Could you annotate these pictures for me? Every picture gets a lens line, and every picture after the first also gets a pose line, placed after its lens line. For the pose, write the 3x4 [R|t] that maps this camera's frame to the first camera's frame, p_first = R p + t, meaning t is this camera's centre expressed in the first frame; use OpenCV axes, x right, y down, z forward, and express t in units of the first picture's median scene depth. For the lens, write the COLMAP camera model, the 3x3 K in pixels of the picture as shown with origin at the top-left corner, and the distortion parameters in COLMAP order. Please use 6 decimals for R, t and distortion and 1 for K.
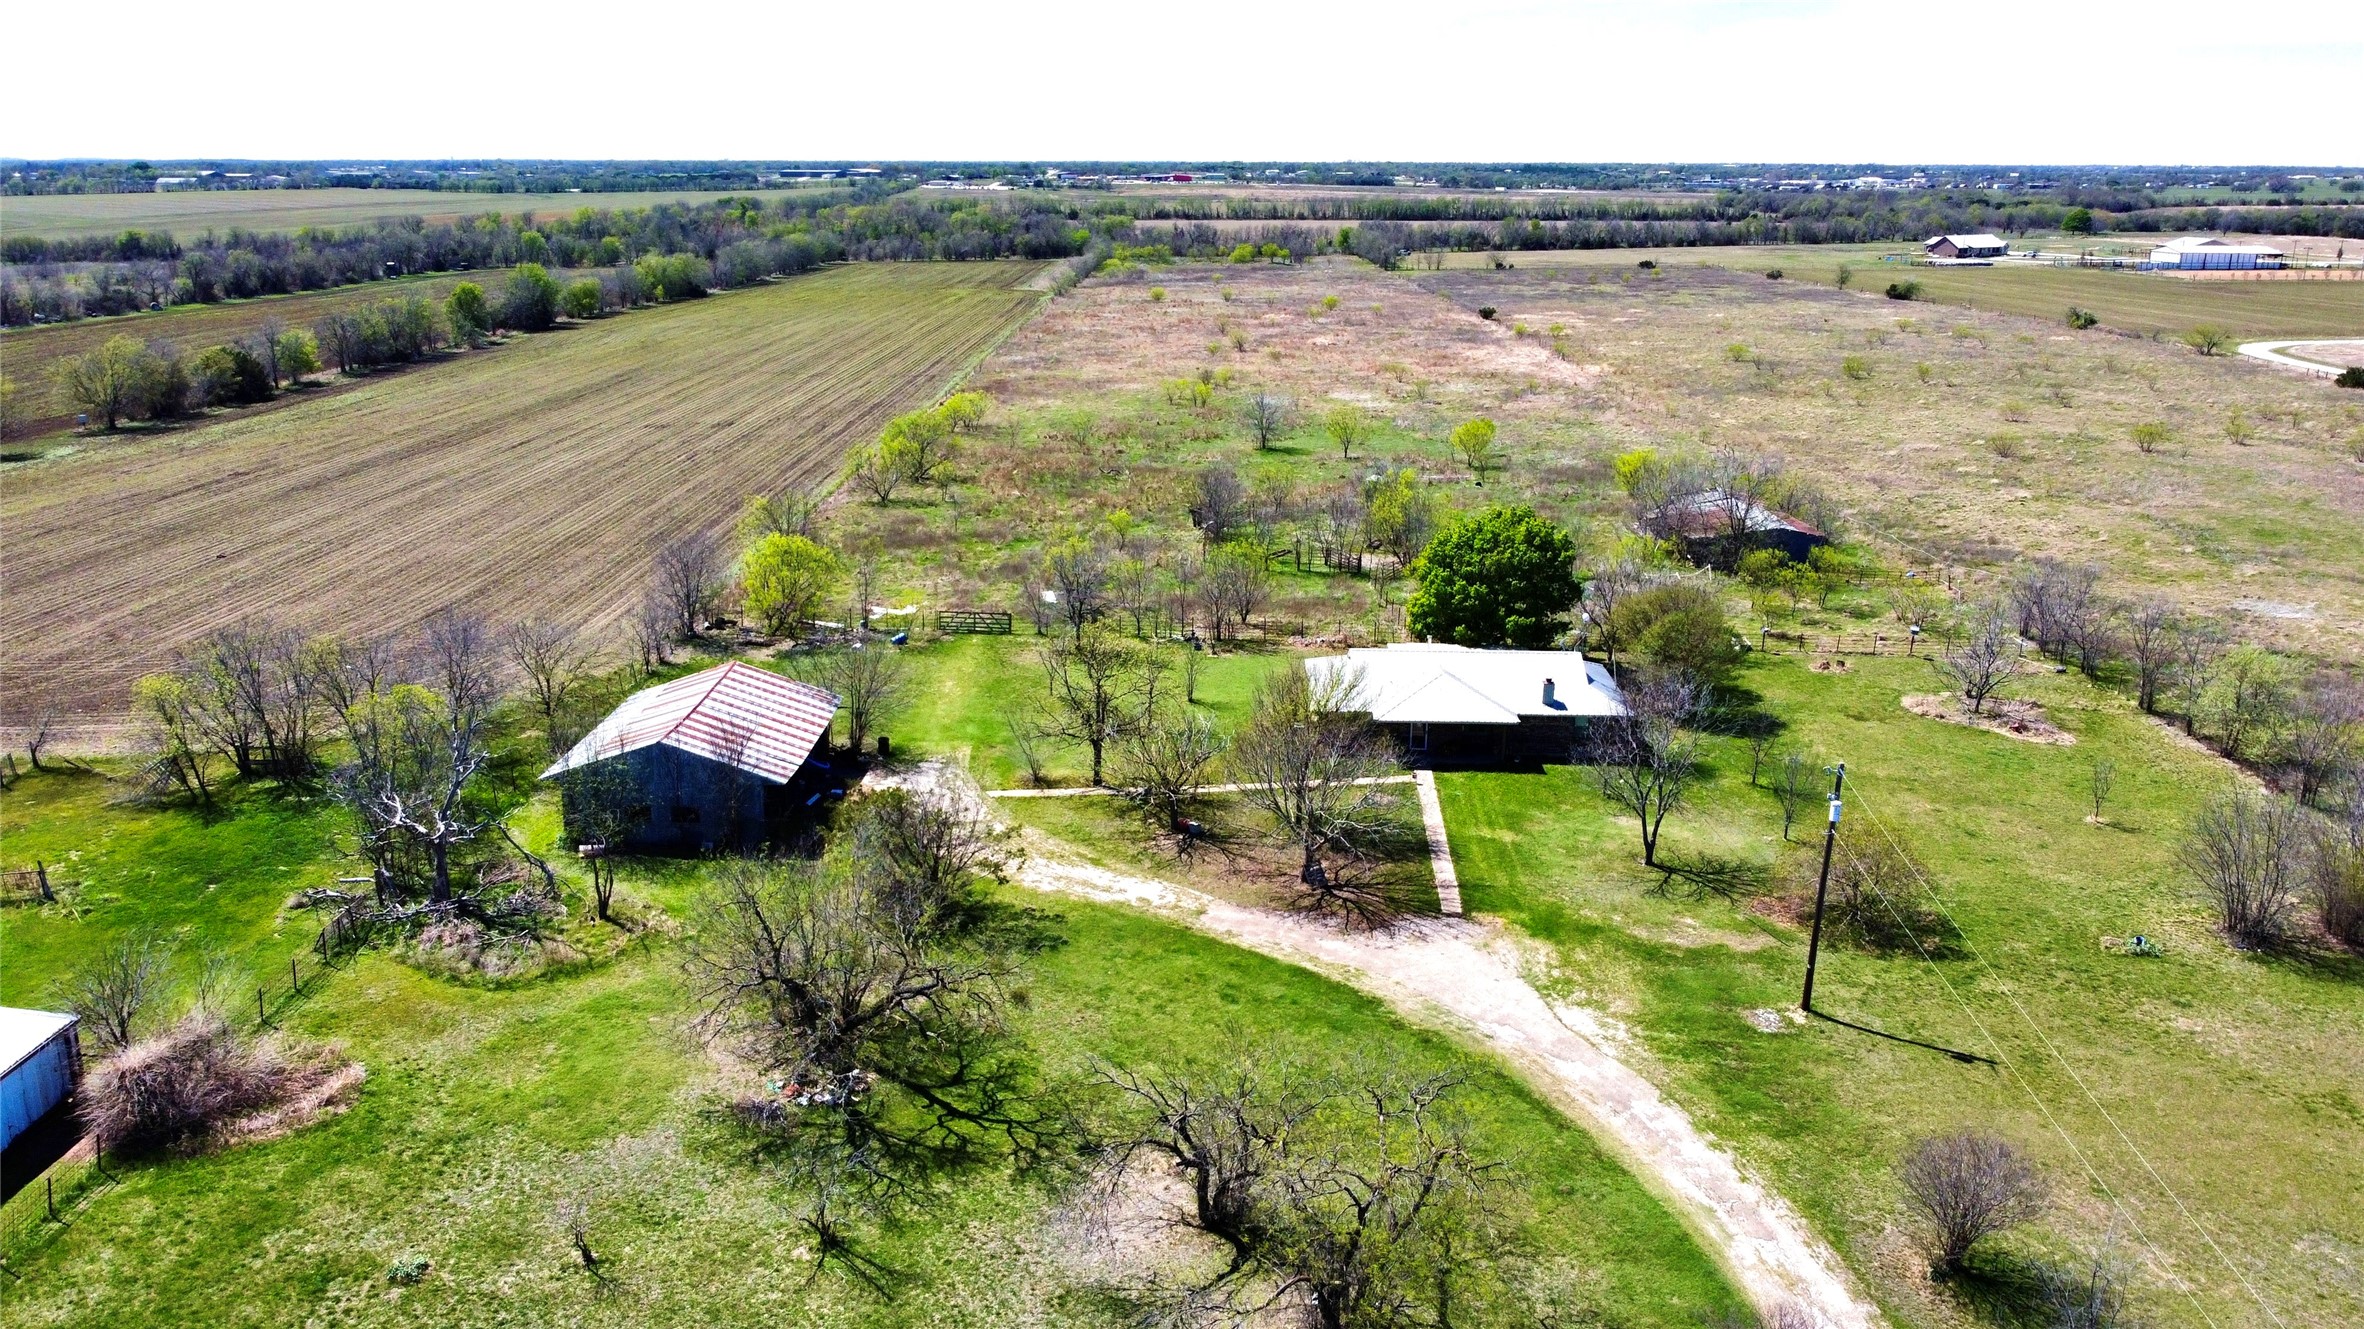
lens RADIAL K [[1679.7, 0, 1182.0], [0, 1679.7, 664.5], [0, 0, 1]] dist [-0.002535, -0.005461]
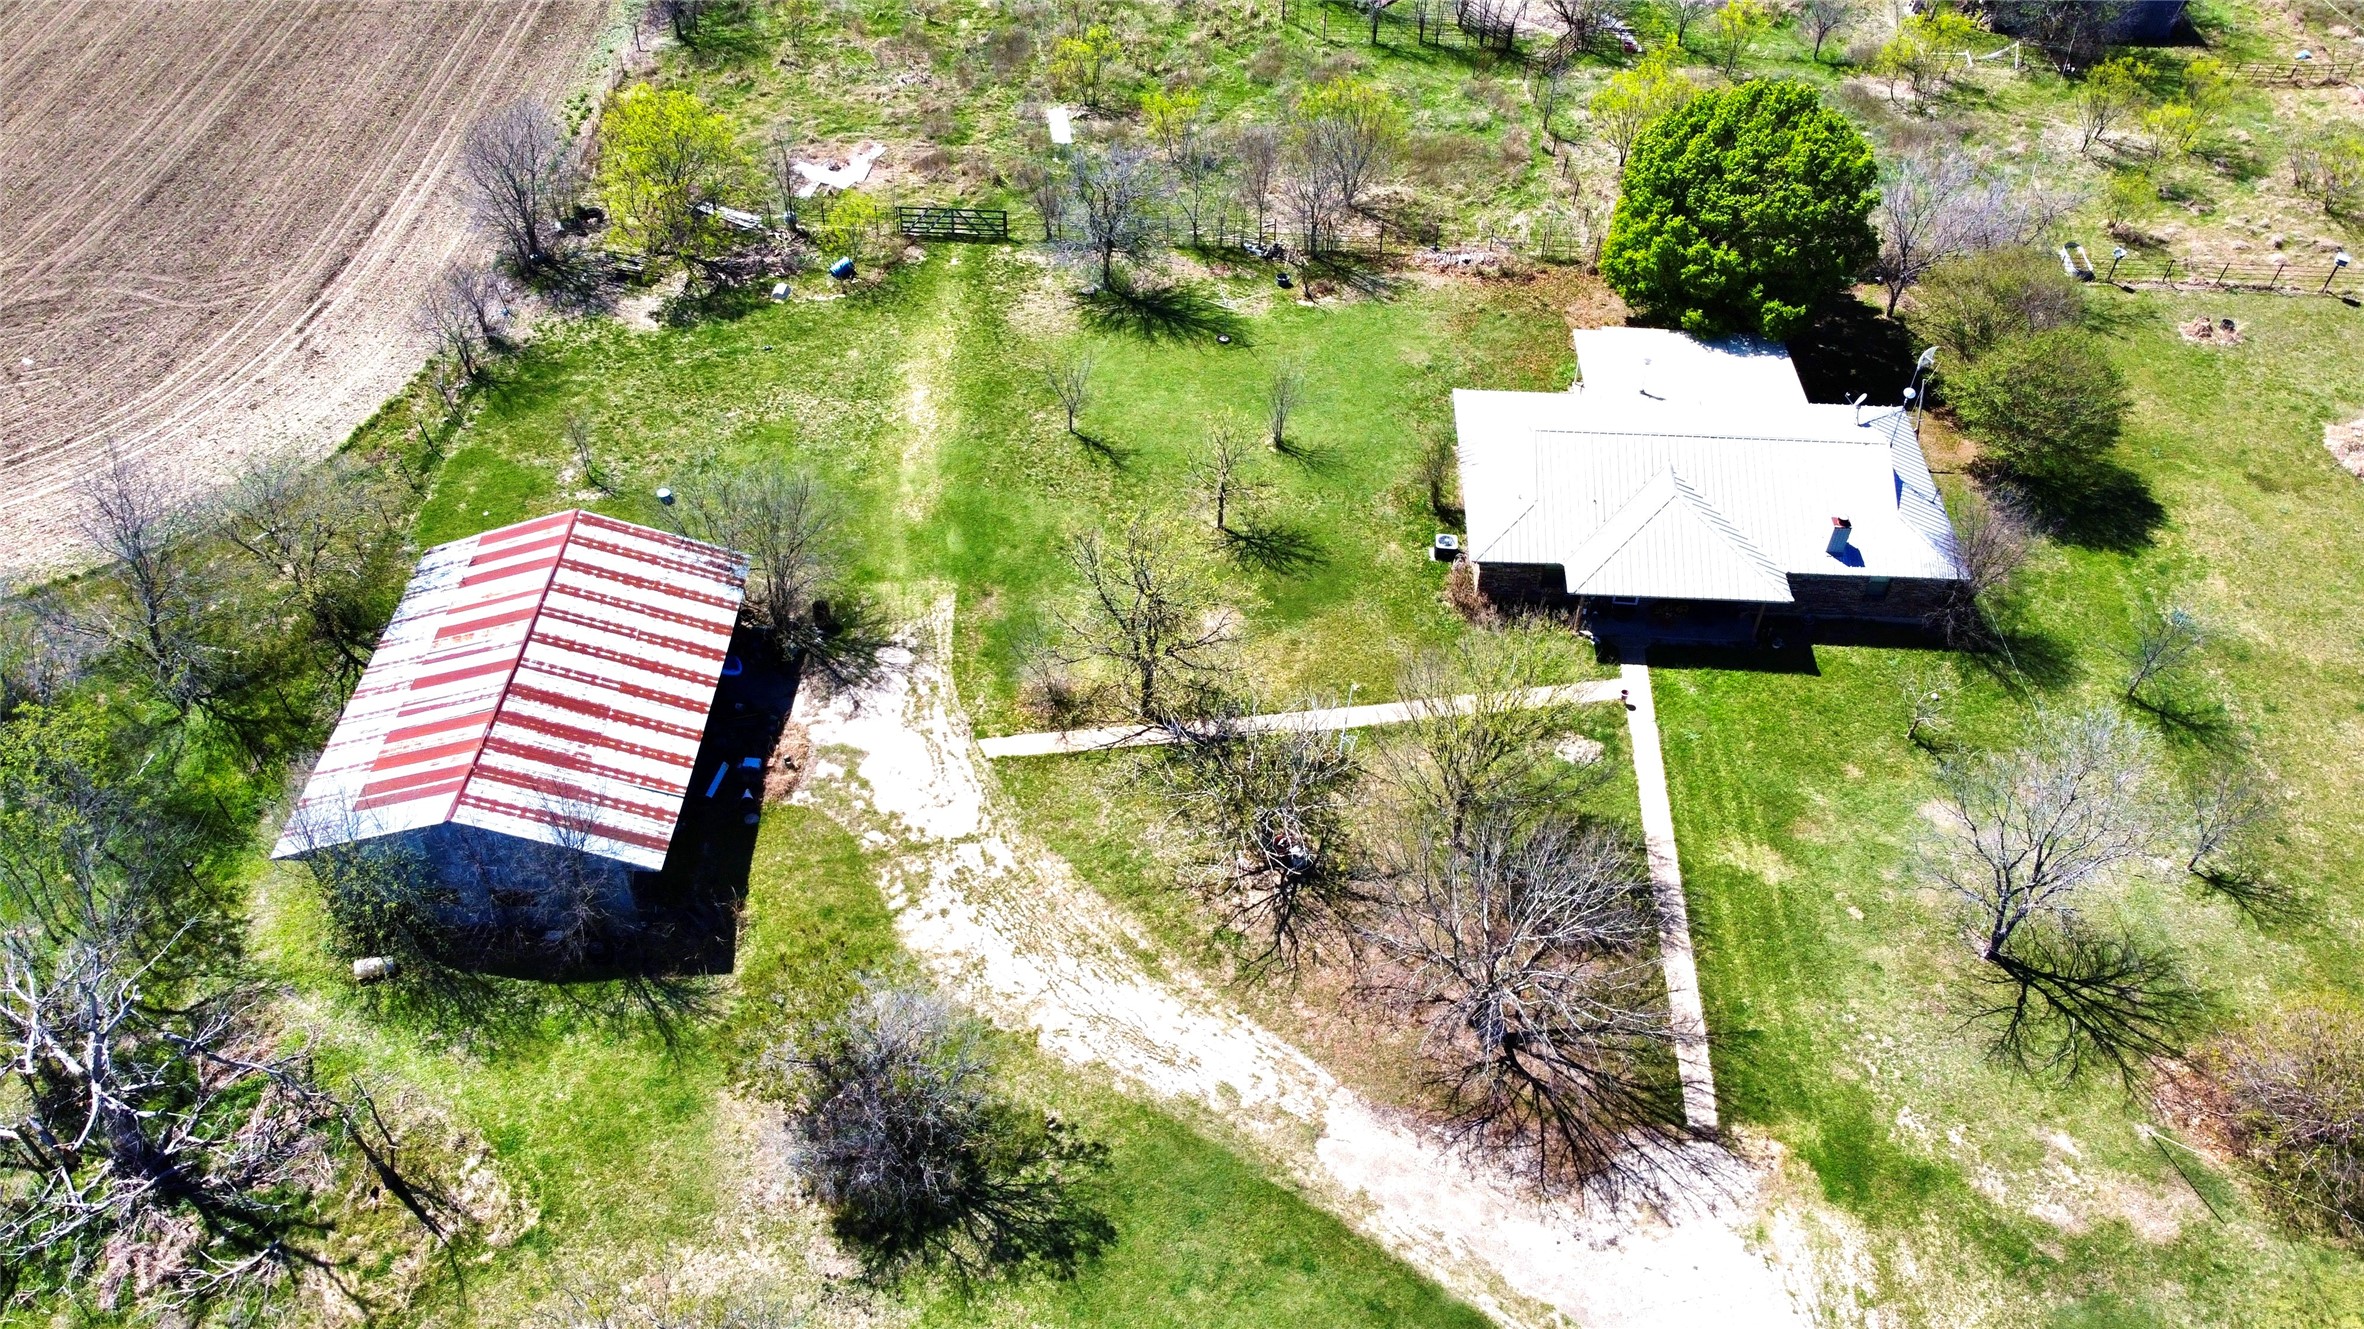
lens RADIAL K [[1679.7, 0, 1182.0], [0, 1679.7, 664.5], [0, 0, 1]] dist [-0.002535, -0.005461]
pose [[0.999887, 0.013286, -0.007096, -0.032199], [-0.008098, 0.871398, 0.490509, -0.272982], [0.012700, -0.490396, 0.871407, 0.435196]]
